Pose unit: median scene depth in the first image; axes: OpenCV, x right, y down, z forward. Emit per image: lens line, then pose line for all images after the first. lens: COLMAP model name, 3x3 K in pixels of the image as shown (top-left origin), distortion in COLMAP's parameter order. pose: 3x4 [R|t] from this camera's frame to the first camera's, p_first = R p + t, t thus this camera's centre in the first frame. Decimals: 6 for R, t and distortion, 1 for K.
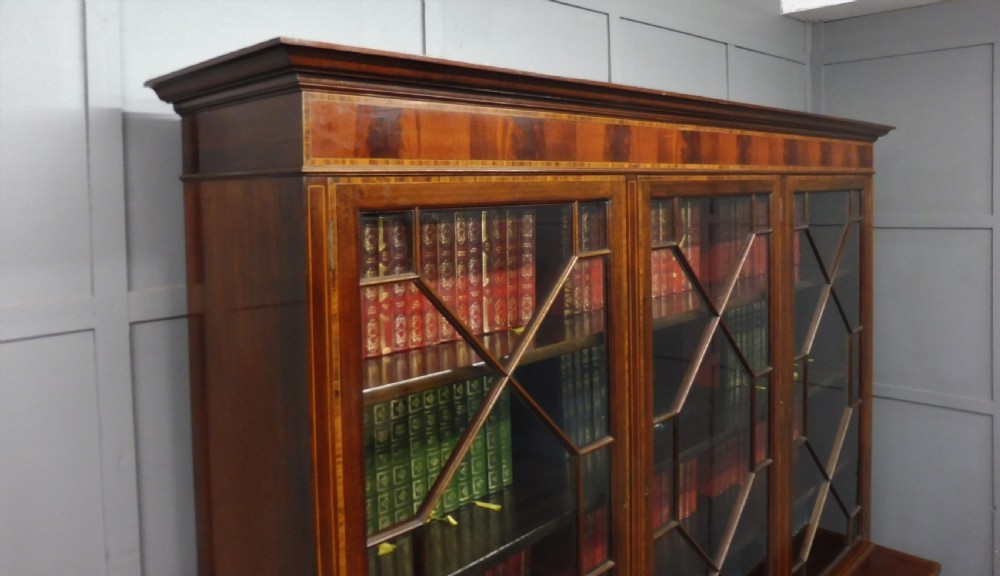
lens RADIAL K [[739.6, 0, 514.8], [0, 739.6, 201.3], [0, 0, 1]] dist [-0.055170, 0.014835]
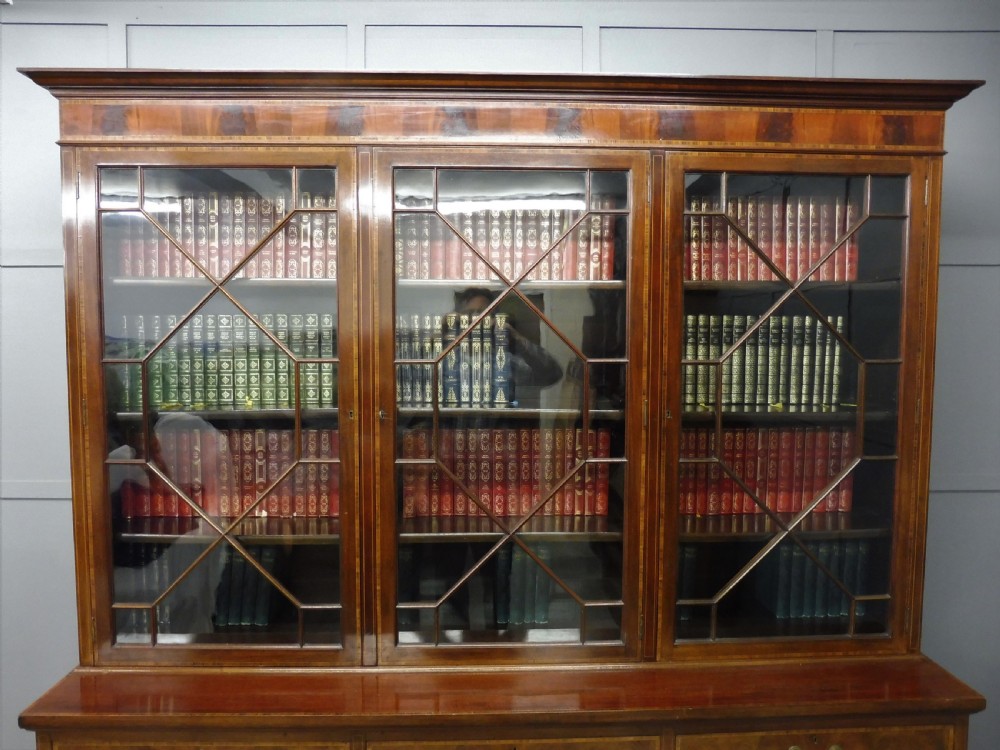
lens RADIAL K [[724.5, 0, 506.1], [0, 724.5, 383.0], [0, 0, 1]] dist [-0.052428, 0.016426]
pose [[0.720109, 0.062662, -0.691026, 1.146248], [-0.028518, 0.997745, 0.060756, 0.268294], [0.693275, -0.024045, 0.720272, 0.297842]]
